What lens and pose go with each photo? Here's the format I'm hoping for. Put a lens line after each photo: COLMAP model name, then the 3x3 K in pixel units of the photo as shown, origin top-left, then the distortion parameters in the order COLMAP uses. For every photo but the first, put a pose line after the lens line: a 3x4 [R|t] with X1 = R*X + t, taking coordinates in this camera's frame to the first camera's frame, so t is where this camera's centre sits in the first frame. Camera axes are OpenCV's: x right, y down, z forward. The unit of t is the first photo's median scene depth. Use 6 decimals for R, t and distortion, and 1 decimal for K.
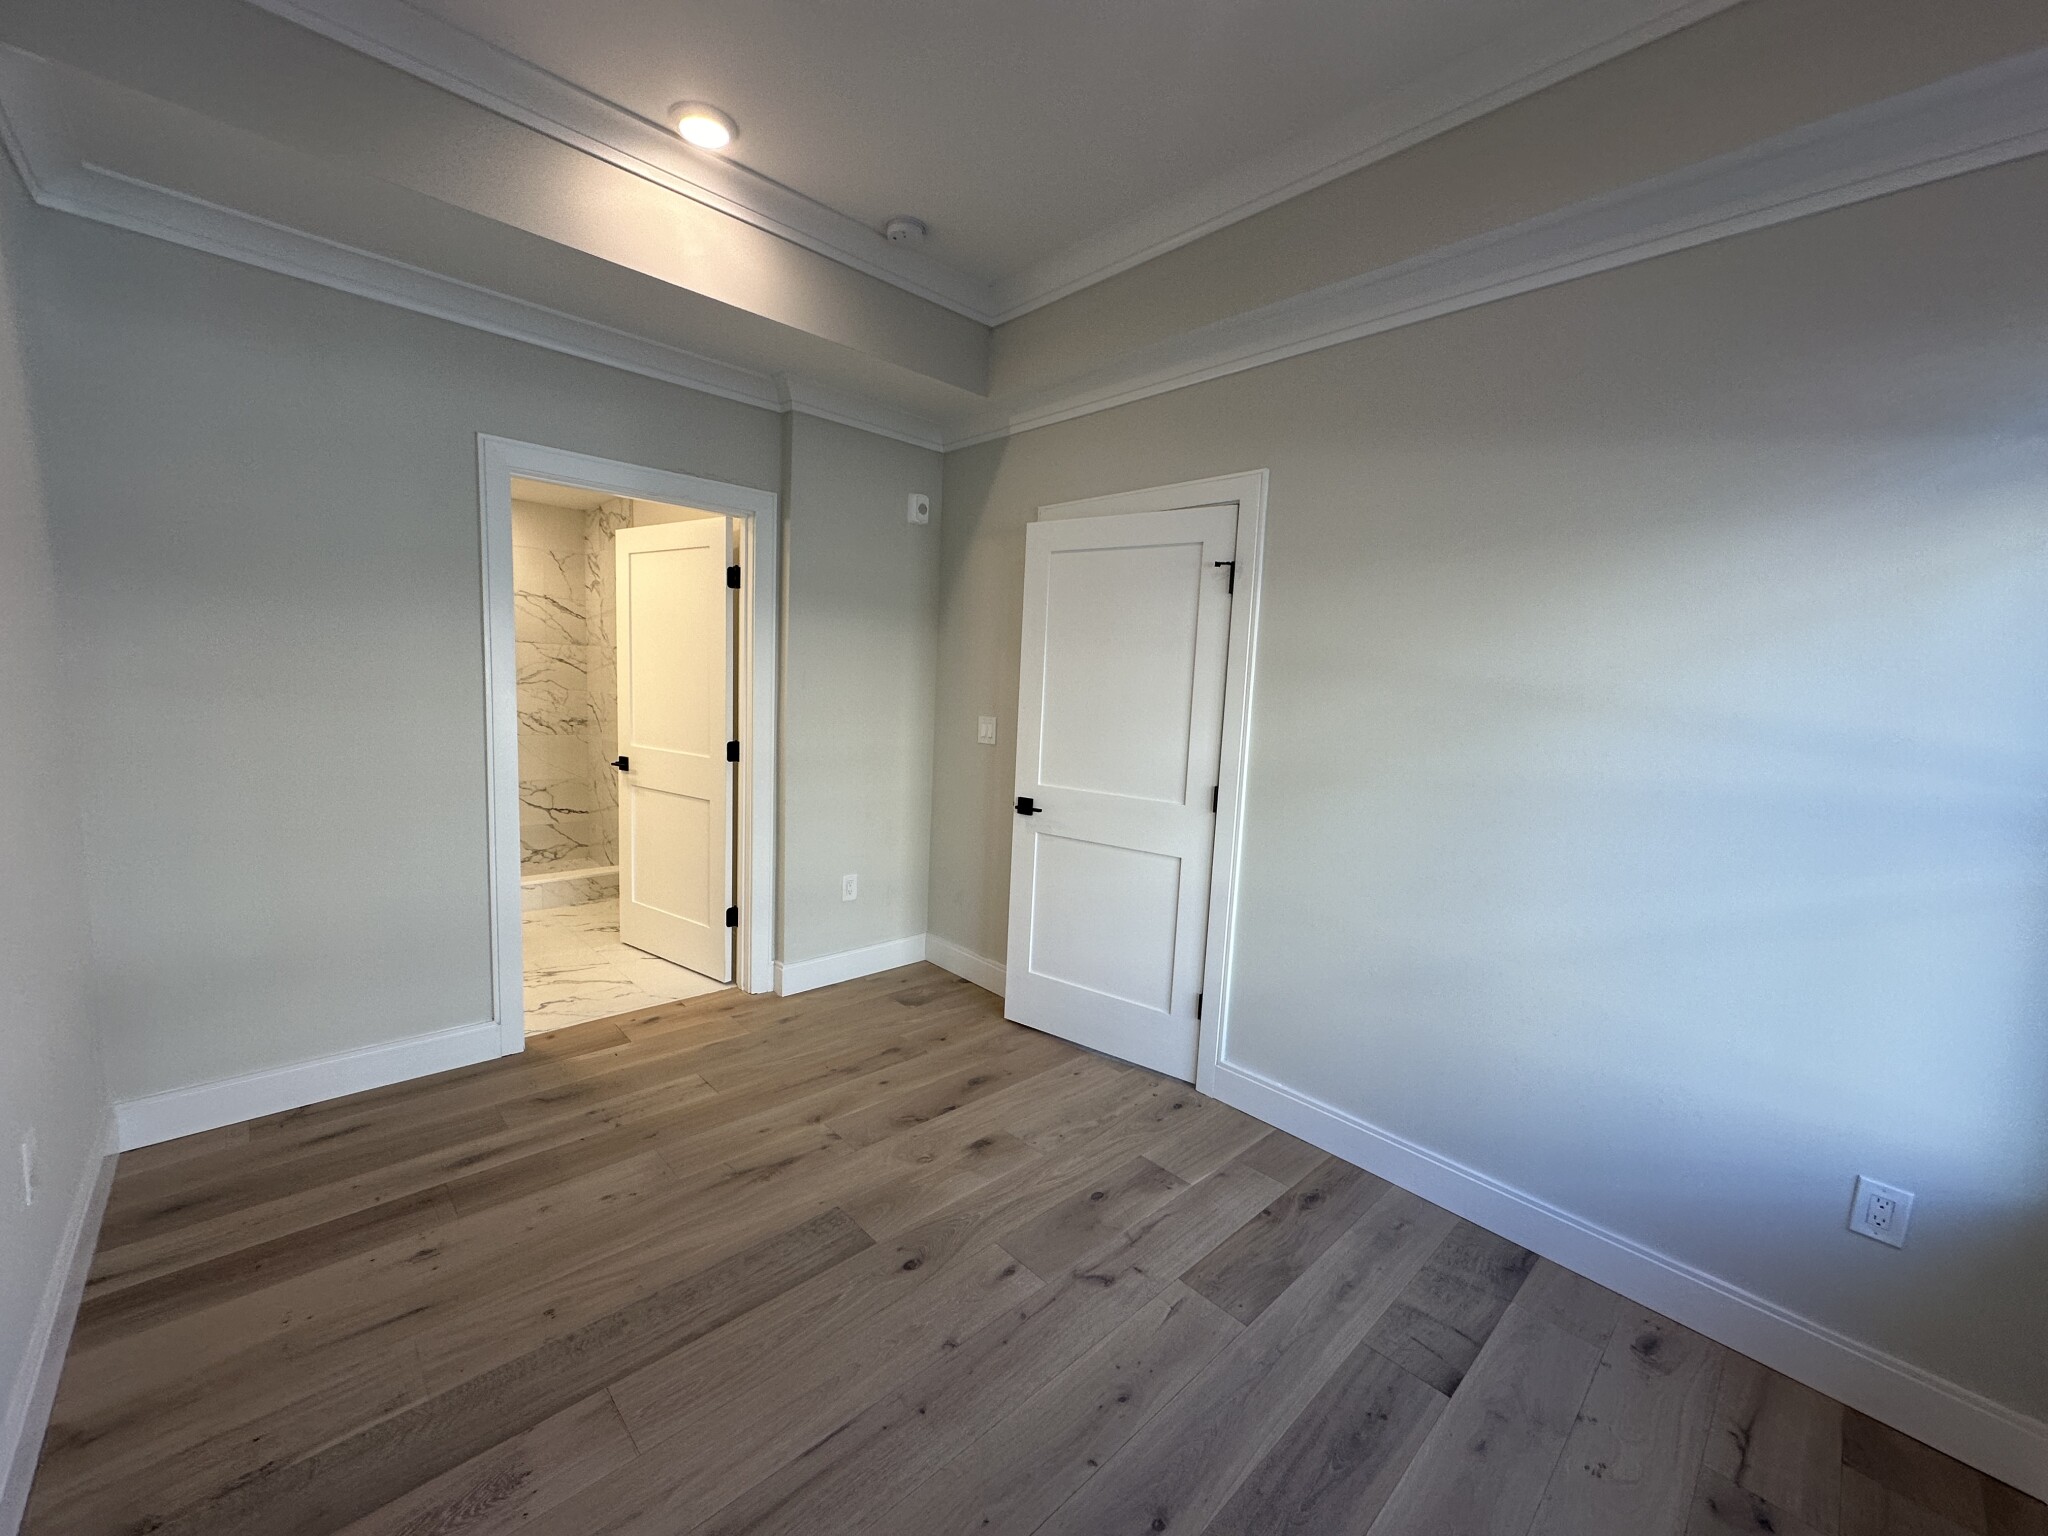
lens RADIAL K [[815.9, 0, 1022.1], [0, 815.9, 772.1], [0, 0, 1]] dist [-0.002578, -0.000216]
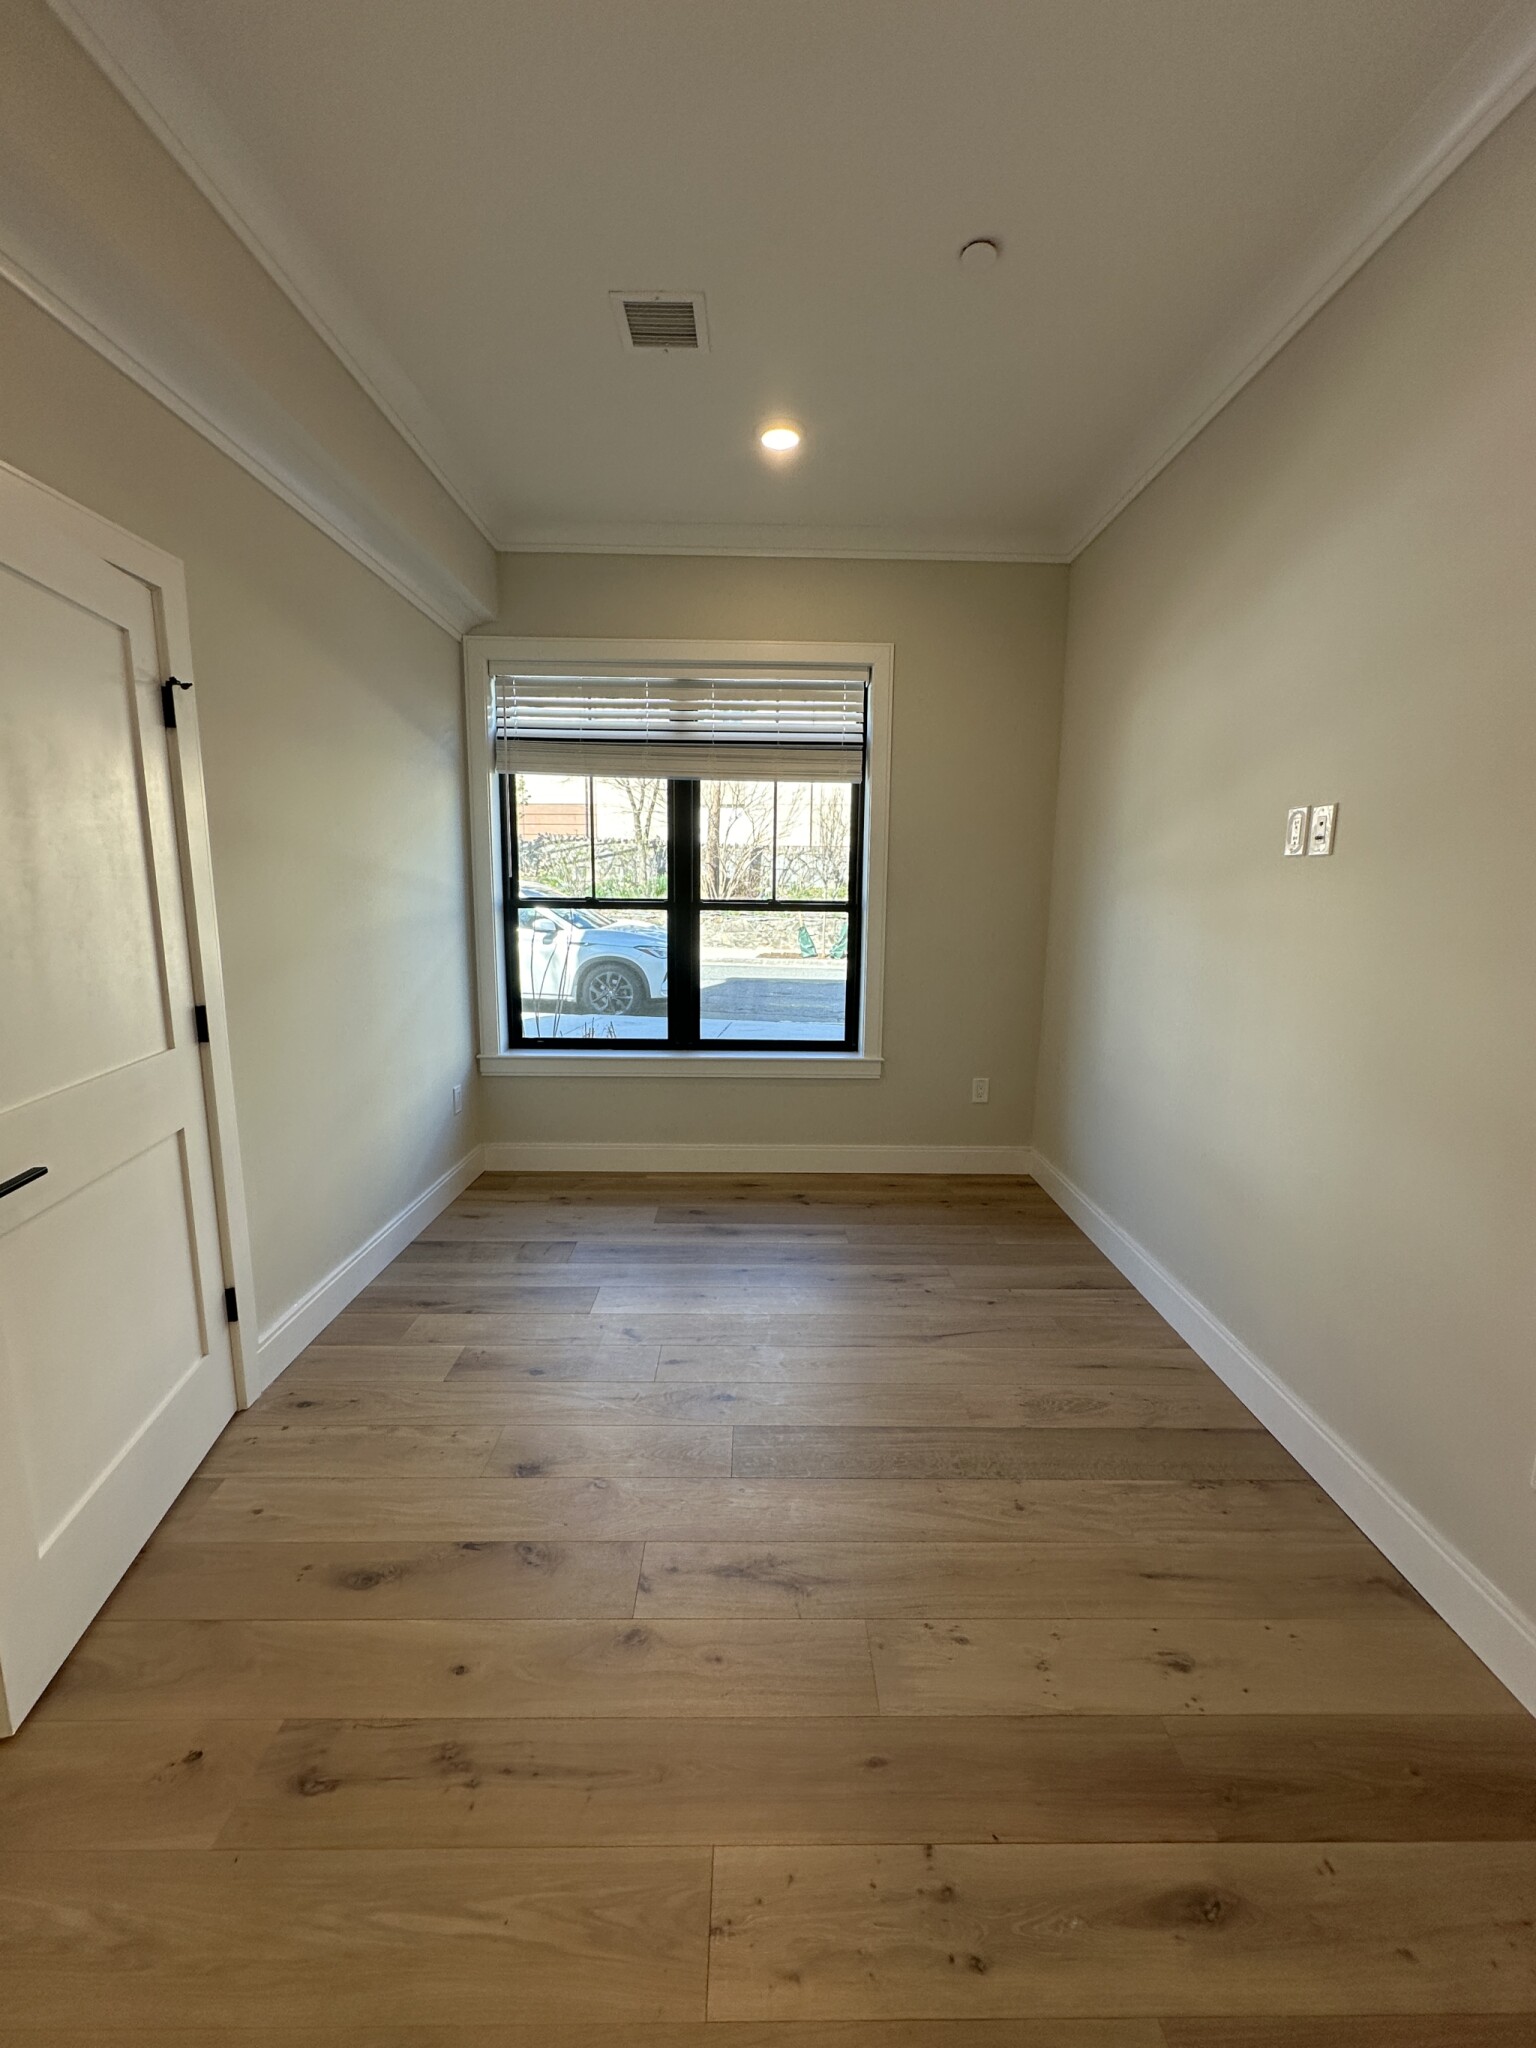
lens RADIAL K [[815.9, 0, 768.3], [0, 815.9, 1018.3], [0, 0, 1]] dist [-0.002578, -0.000216]
pose [[-0.732659, -0.167587, 0.659640, -0.715897], [0.026088, 0.961582, 0.273274, -0.184565], [-0.680096, 0.217425, -0.700140, 1.398878]]
